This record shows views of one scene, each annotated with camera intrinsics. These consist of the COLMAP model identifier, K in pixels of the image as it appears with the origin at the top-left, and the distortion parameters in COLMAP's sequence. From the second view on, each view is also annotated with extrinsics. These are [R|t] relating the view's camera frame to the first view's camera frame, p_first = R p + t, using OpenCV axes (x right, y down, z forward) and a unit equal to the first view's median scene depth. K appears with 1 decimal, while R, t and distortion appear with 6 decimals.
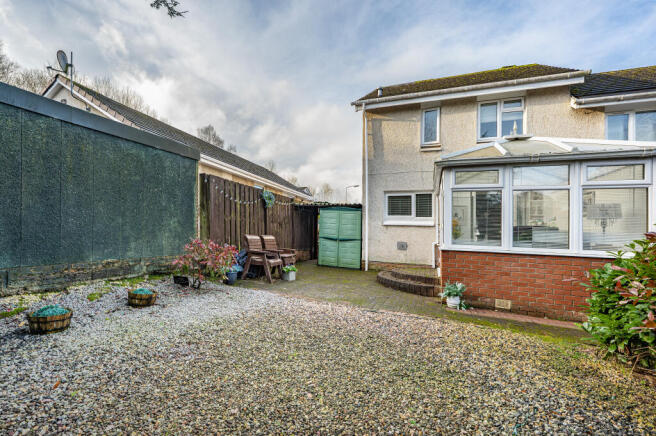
lens RADIAL K [[272.5, 0, 326.0], [0, 272.5, 205.2], [0, 0, 1]] dist [-0.003644, 0.000681]
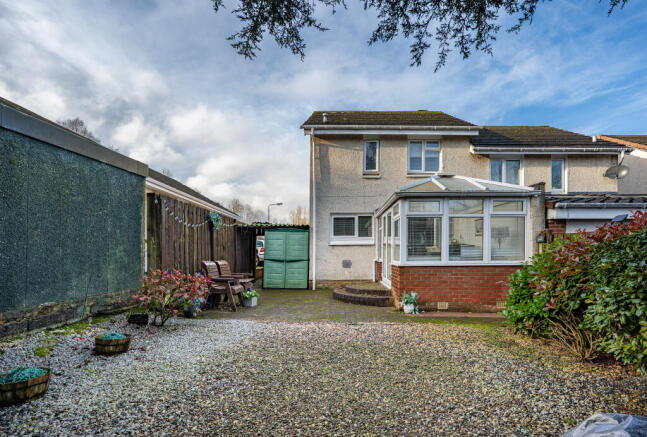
lens RADIAL K [[290.2, 0, 323.6], [0, 290.2, 219.9], [0, 0, 1]] dist [-0.005125, 0.000911]
pose [[0.930878, 0.000405, 0.365331, -0.325610], [0.000425, 0.999998, -0.002193, -0.033519], [-0.365331, 0.002196, 0.930875, -0.060647]]
